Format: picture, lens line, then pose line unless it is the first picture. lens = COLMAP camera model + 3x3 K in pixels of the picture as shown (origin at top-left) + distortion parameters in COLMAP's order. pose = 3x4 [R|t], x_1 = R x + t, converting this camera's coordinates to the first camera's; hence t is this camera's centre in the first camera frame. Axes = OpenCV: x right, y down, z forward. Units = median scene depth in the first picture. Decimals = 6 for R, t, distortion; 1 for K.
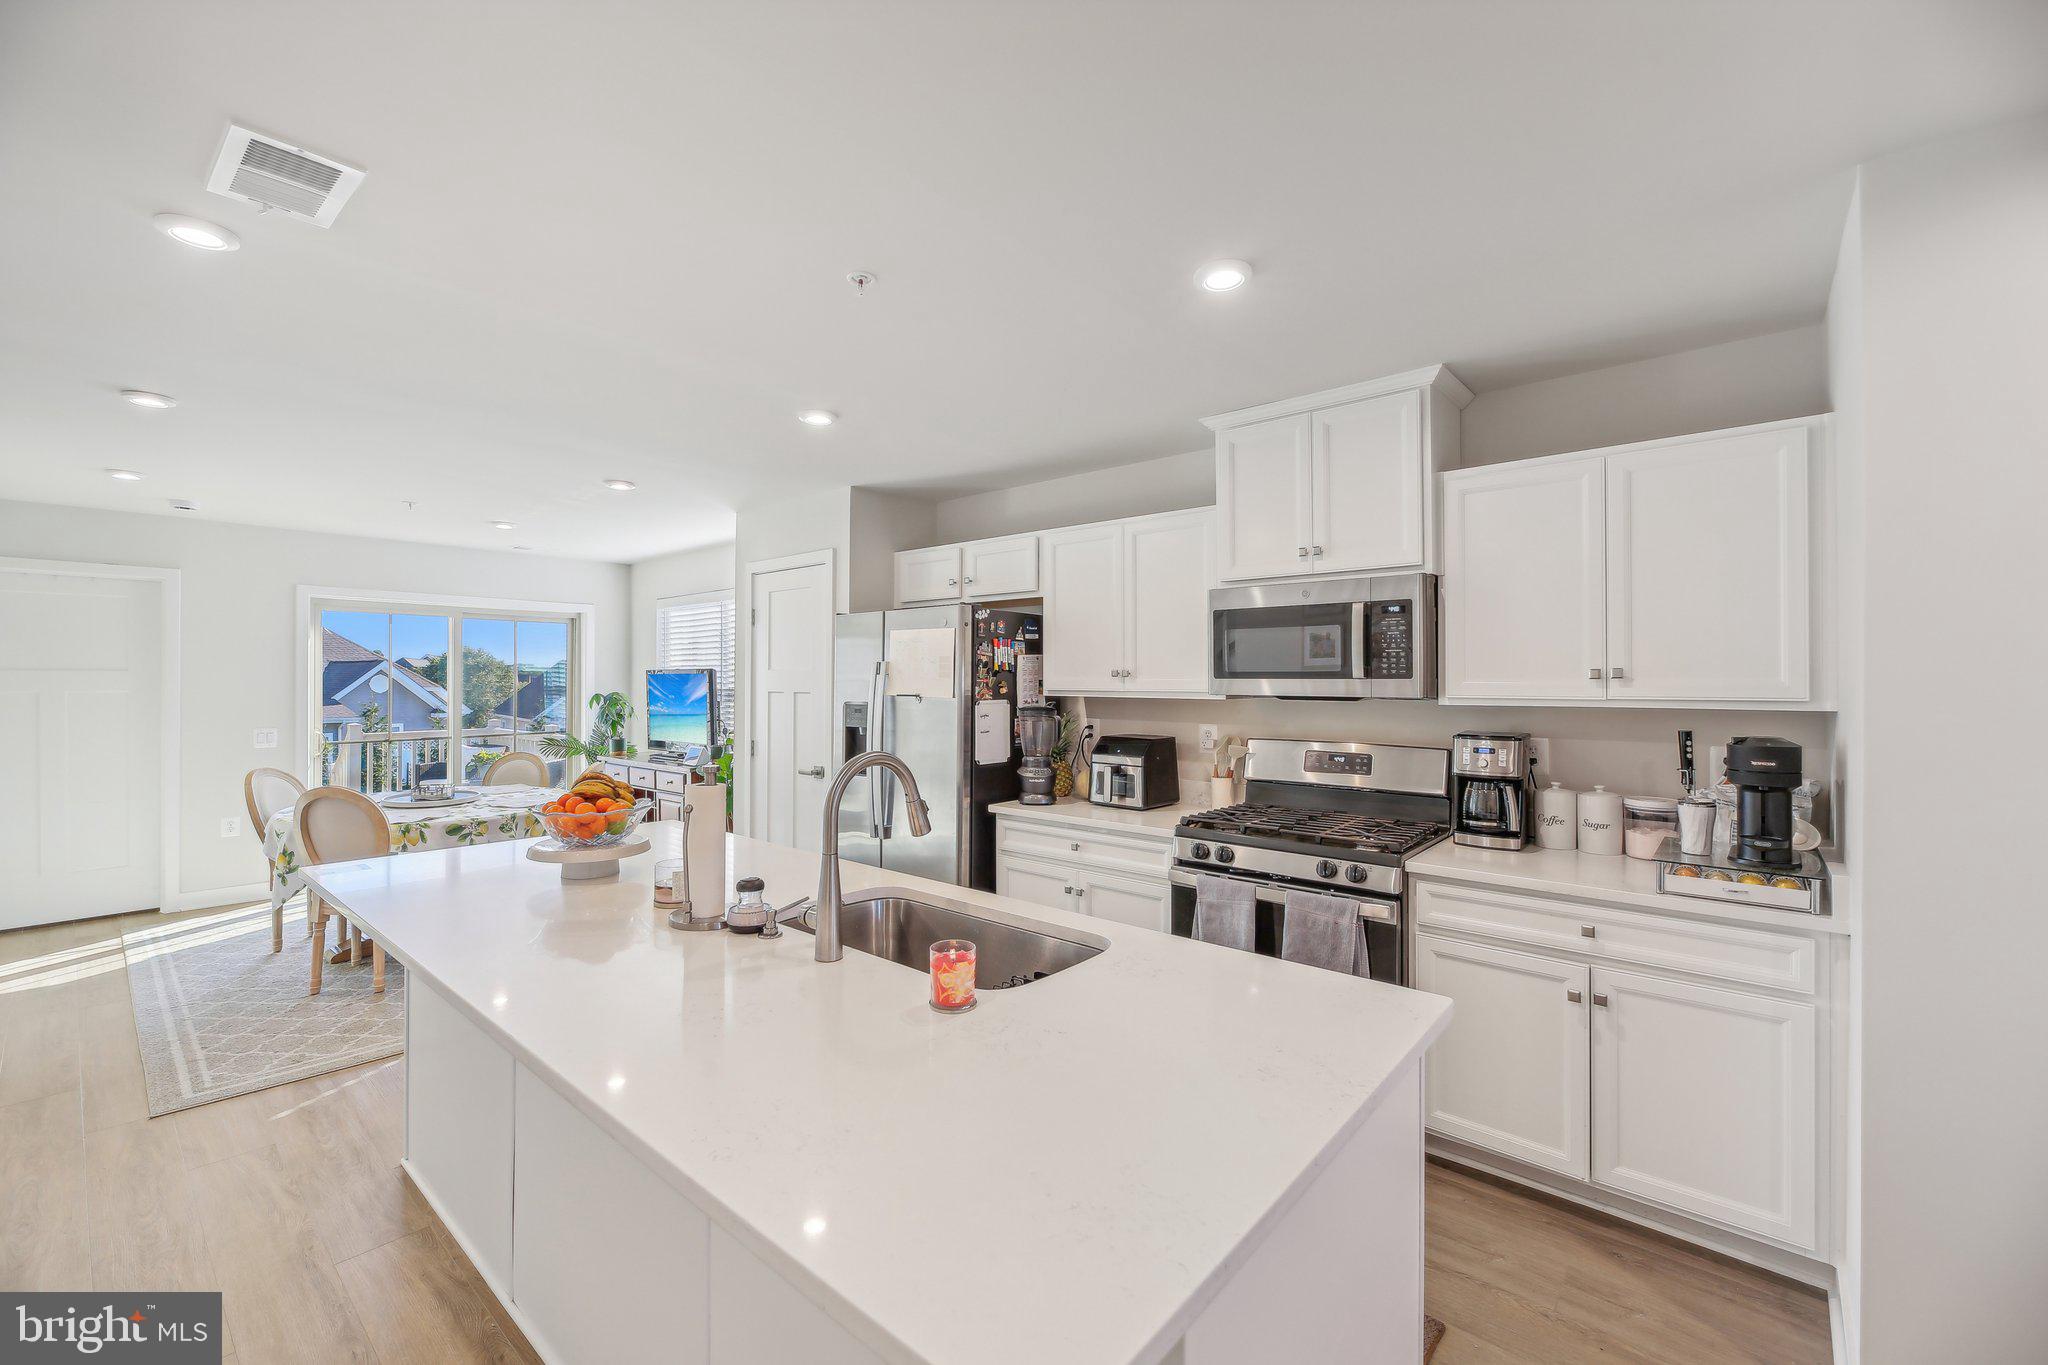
lens RADIAL K [[836.1, 0, 1018.0], [0, 836.1, 679.2], [0, 0, 1]] dist [0.001336, -0.004174]
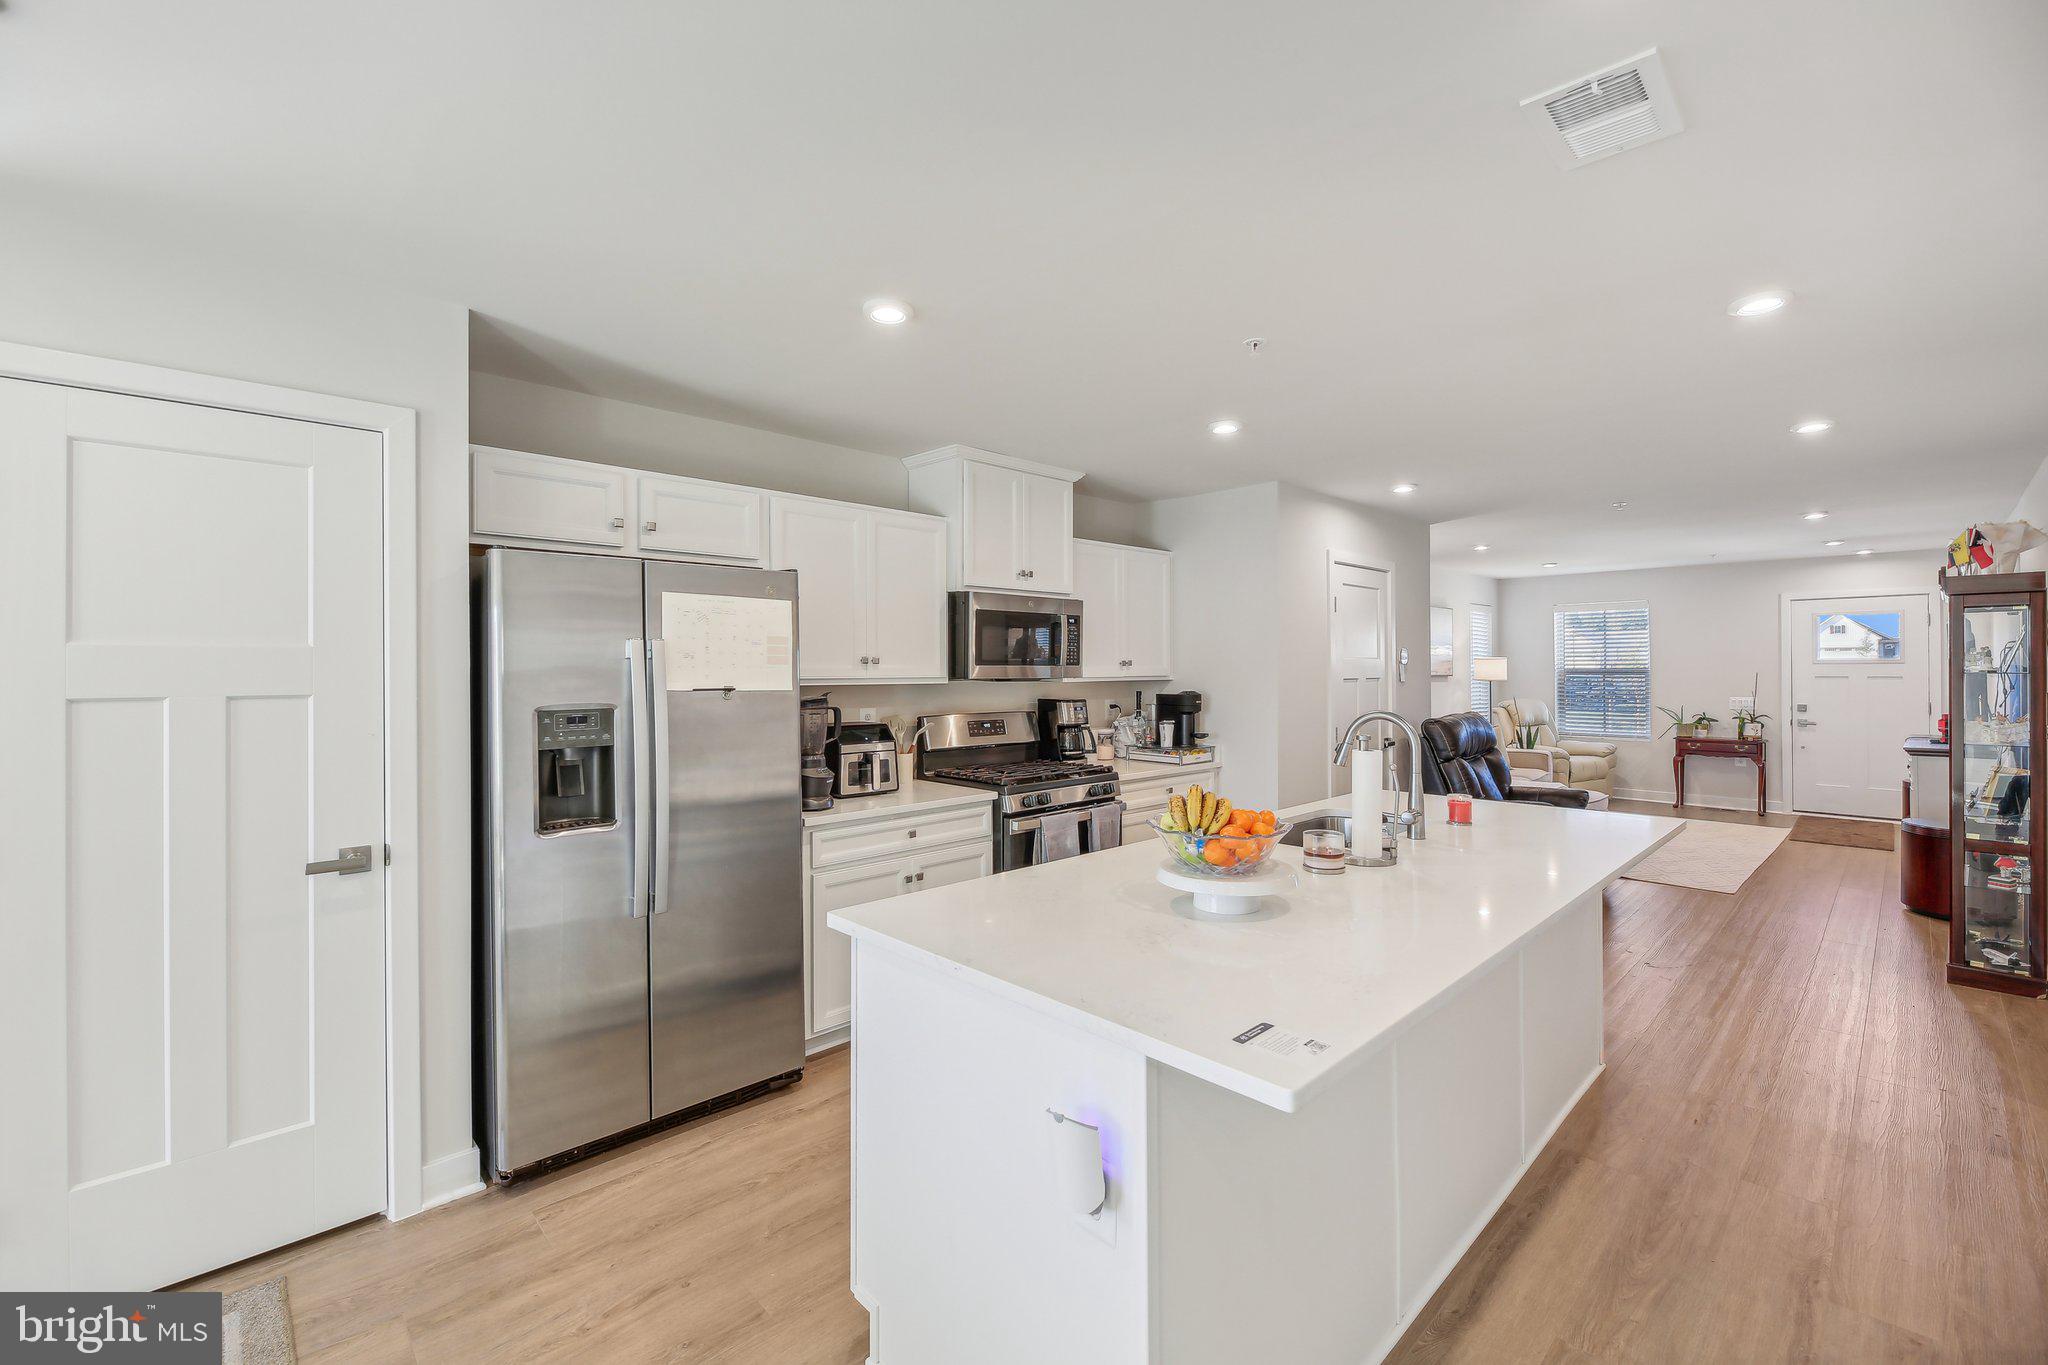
lens RADIAL K [[851.7, 0, 1021.2], [0, 851.7, 660.4], [0, 0, 1]] dist [0.004778, -0.005294]
pose [[0.092503, 0.004909, 0.995700, -0.798283], [0.000133, 0.999988, -0.004943, -0.001928], [-0.995712, 0.000590, 0.092501, 0.661202]]
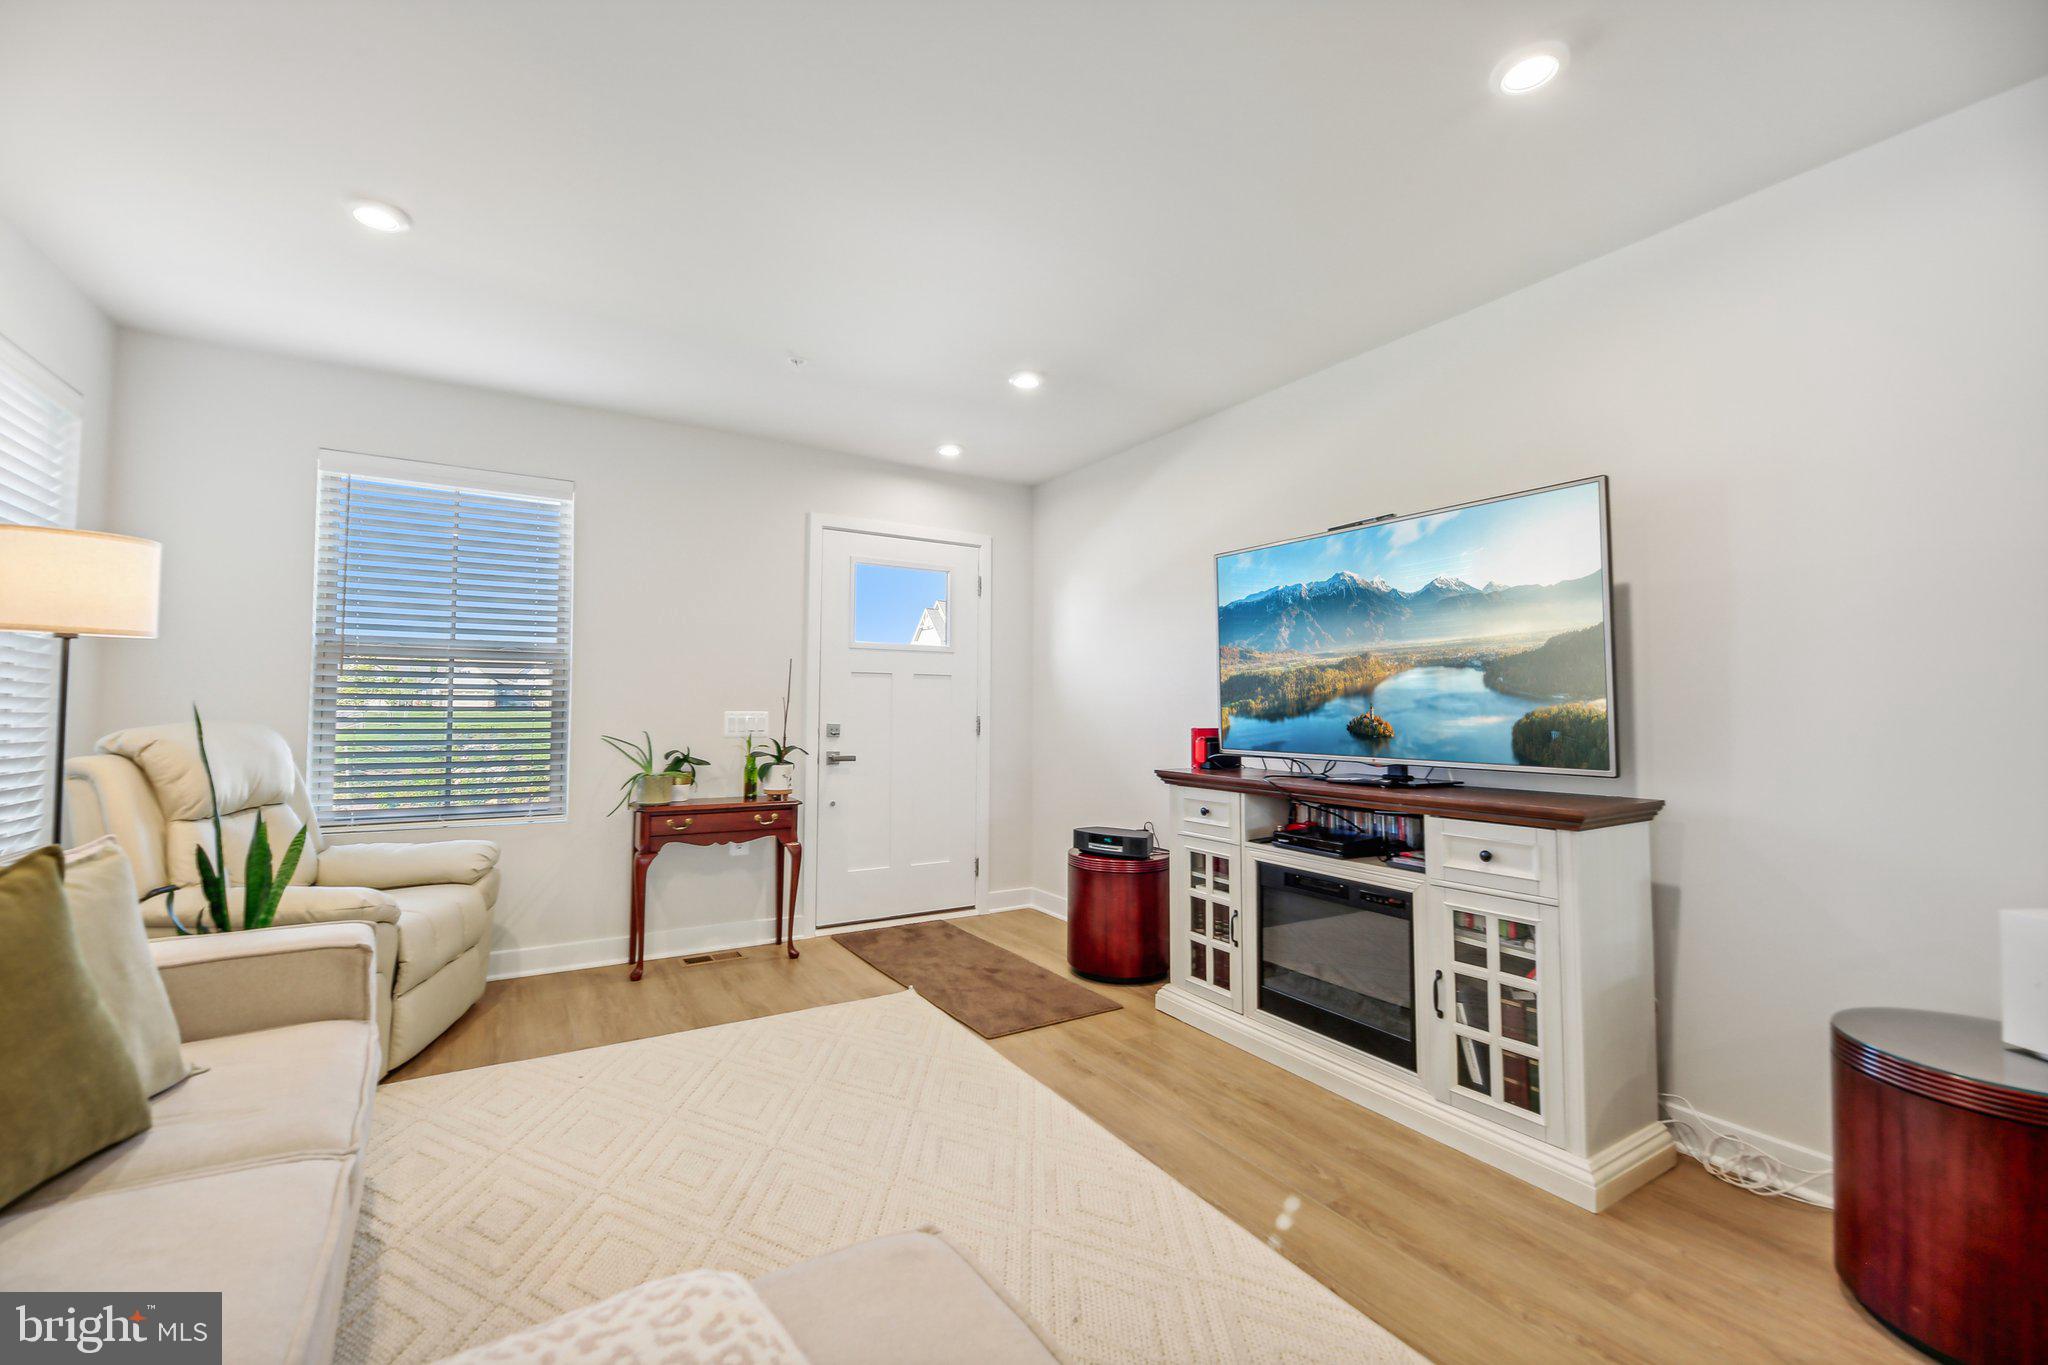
lens RADIAL K [[836.1, 0, 1018.0], [0, 836.1, 679.2], [0, 0, 1]] dist [0.001336, -0.004174]
pose [[-0.953804, 0.003086, 0.300413, 0.937355], [-0.010319, 0.999021, -0.043023, 0.084388], [-0.300251, -0.044136, -0.952839, -0.095717]]
